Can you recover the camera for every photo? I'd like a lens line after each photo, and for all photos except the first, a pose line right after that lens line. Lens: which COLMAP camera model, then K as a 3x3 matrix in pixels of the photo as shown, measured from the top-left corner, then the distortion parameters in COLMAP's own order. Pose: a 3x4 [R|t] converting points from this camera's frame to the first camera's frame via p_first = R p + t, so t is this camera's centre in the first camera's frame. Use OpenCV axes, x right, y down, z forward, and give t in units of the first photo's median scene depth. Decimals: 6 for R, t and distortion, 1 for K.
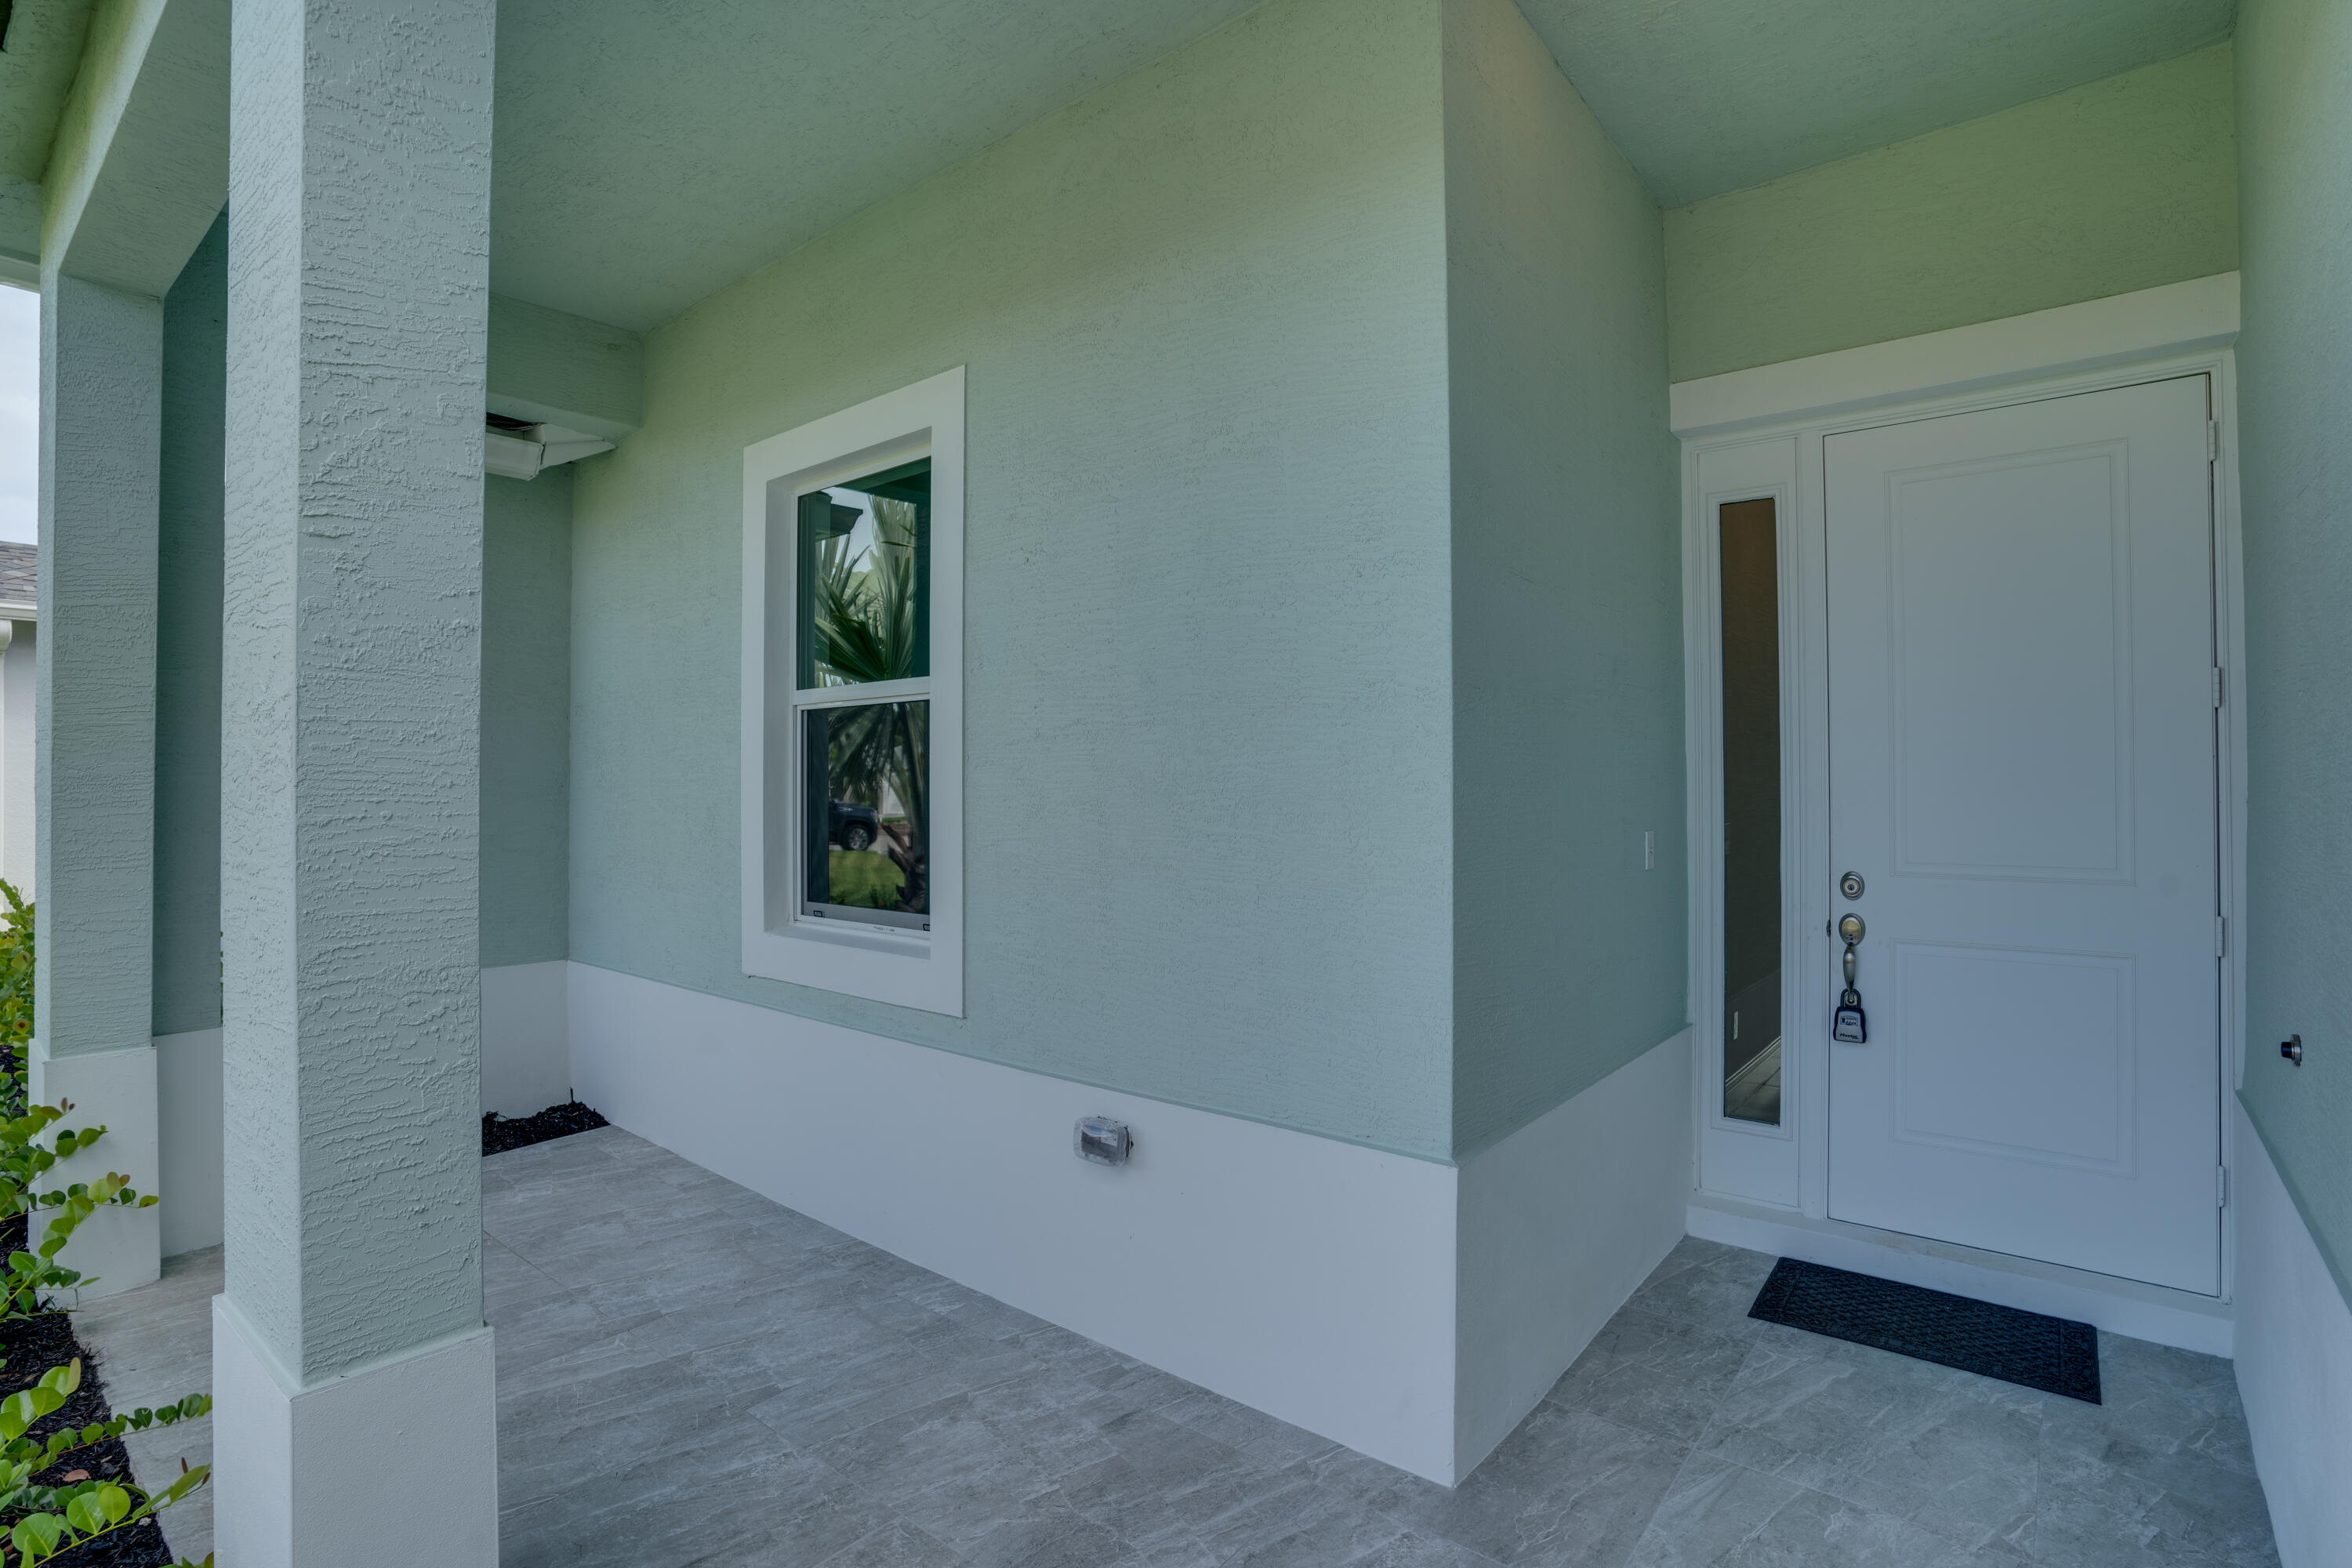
lens RADIAL K [[1156.7, 0, 1165.9], [0, 1156.7, 767.8], [0, 0, 1]] dist [-0.076826, 0.035891]
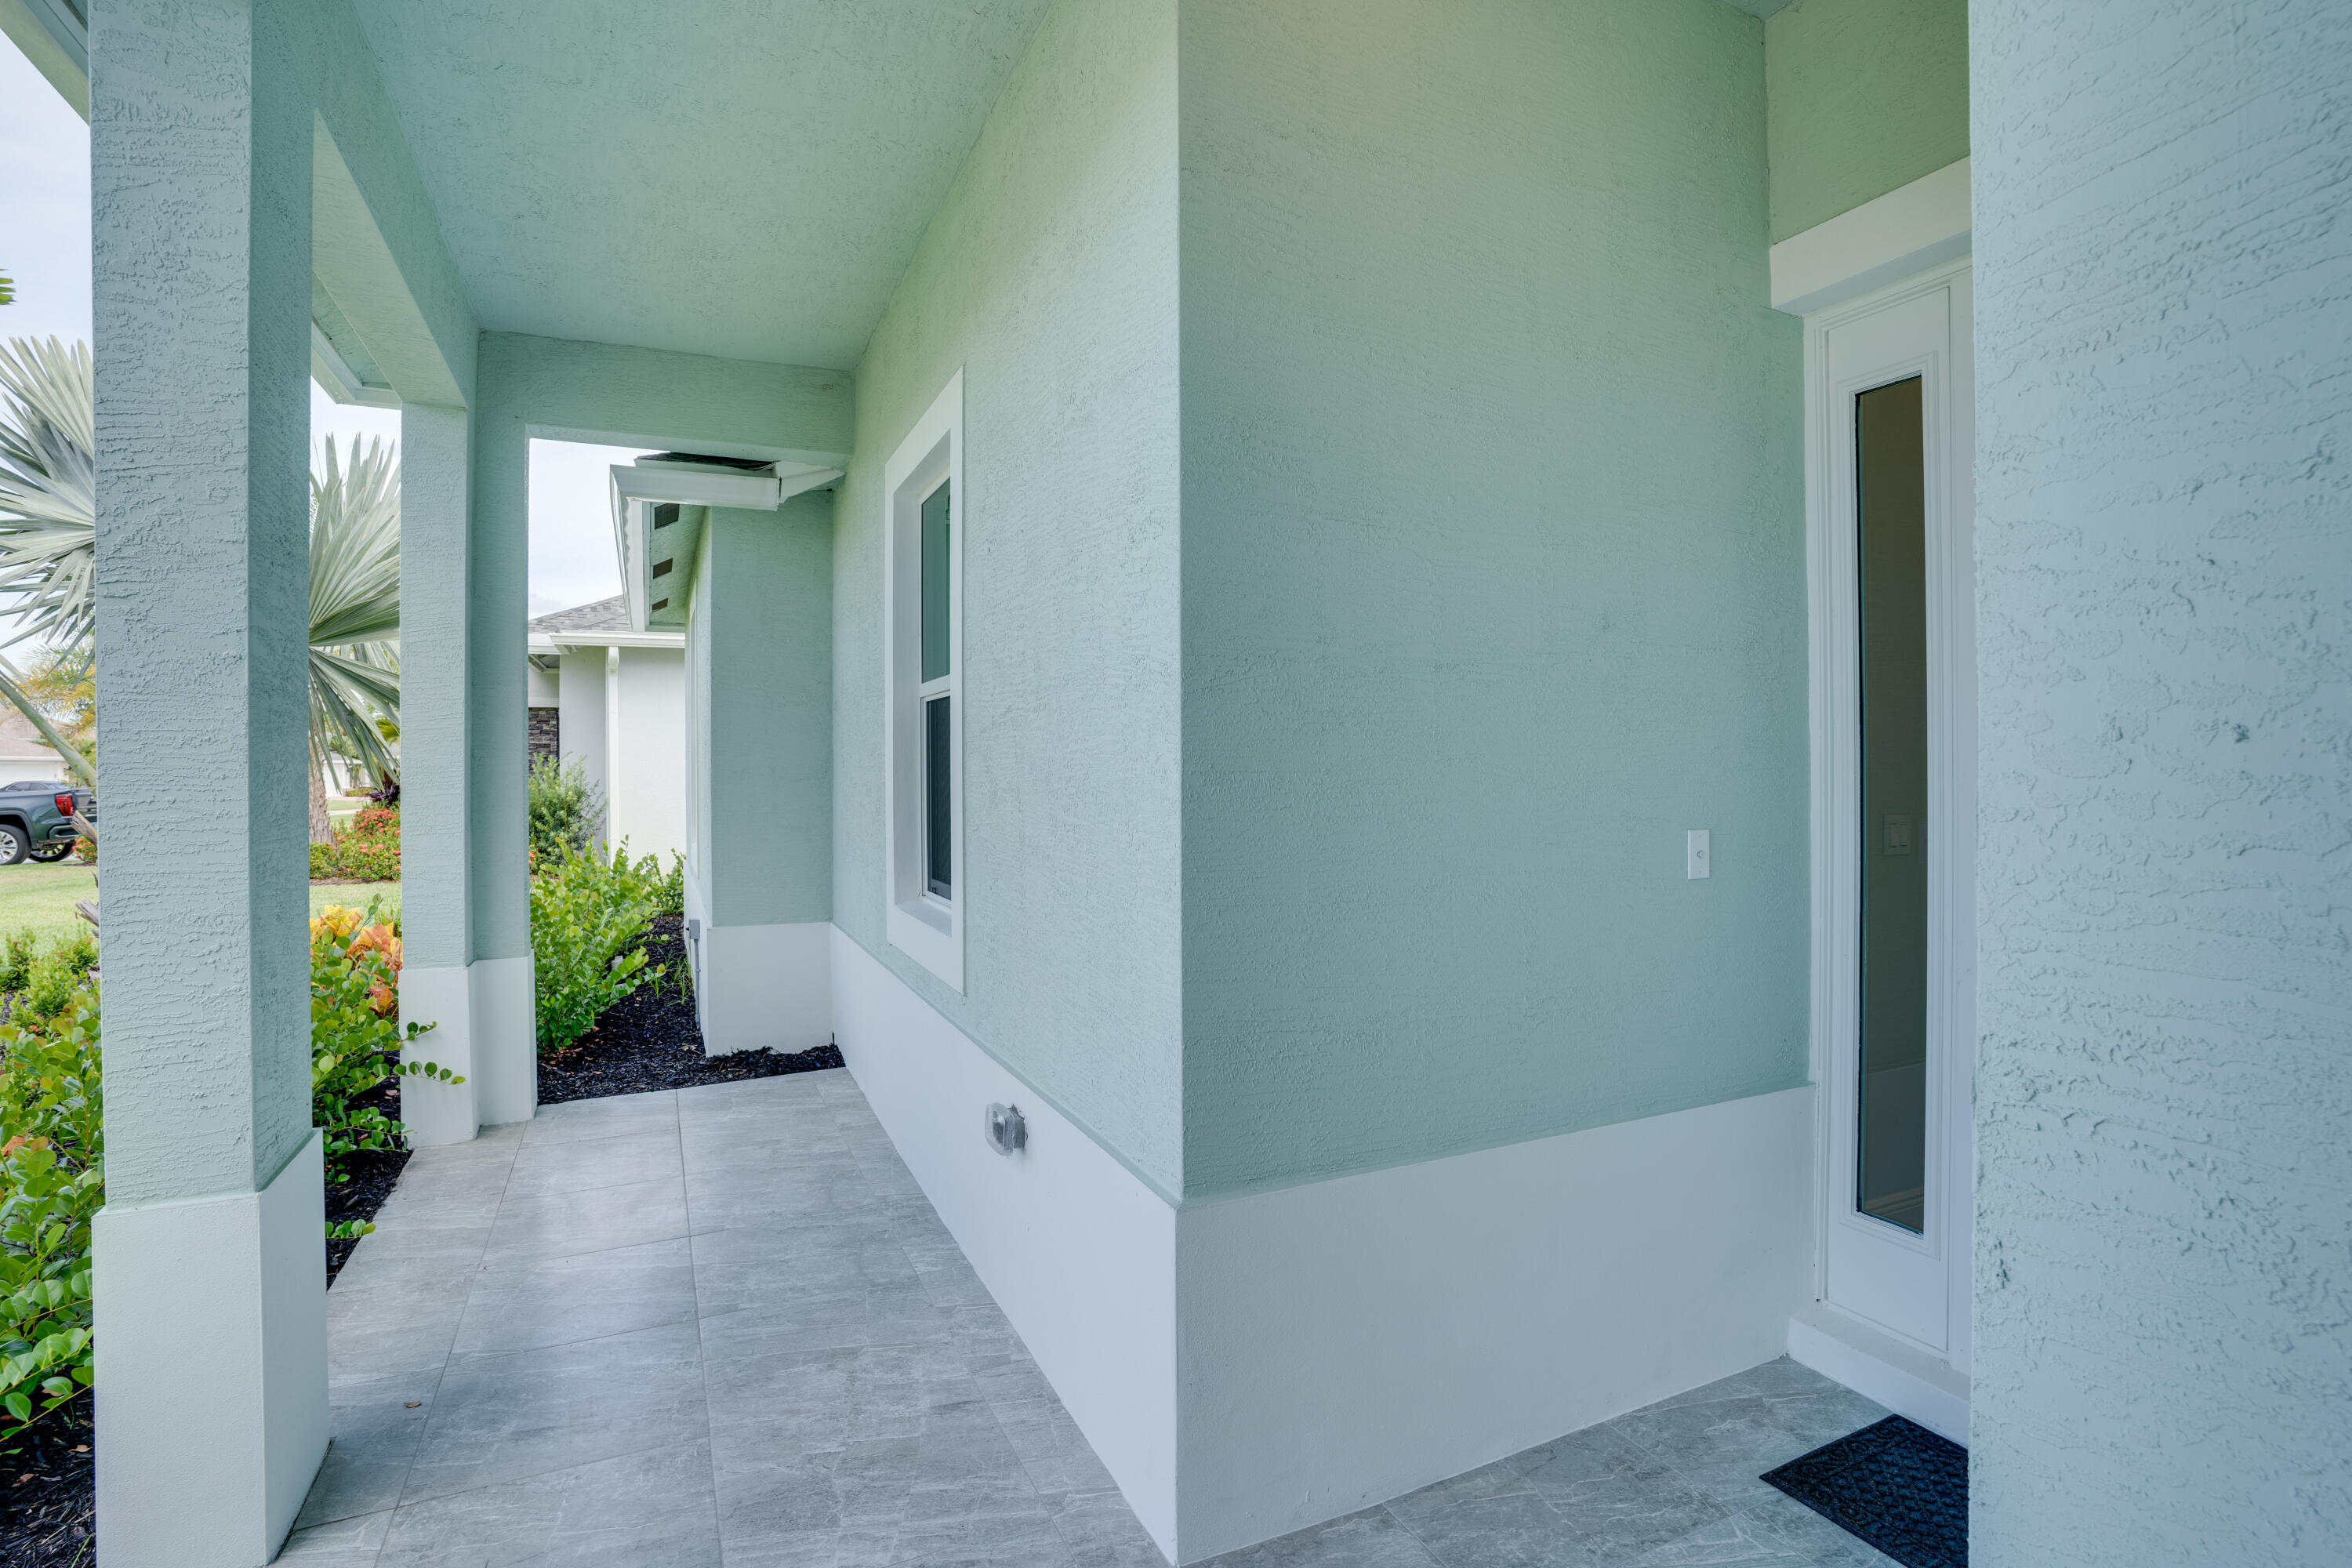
lens RADIAL K [[1156.7, 0, 1165.9], [0, 1156.7, 767.8], [0, 0, 1]] dist [-0.076826, 0.035891]
pose [[0.899517, -0.002577, -0.436878, 0.491129], [0.009826, 0.999849, 0.014332, -0.001861], [0.436775, -0.017185, 0.899407, 0.162995]]
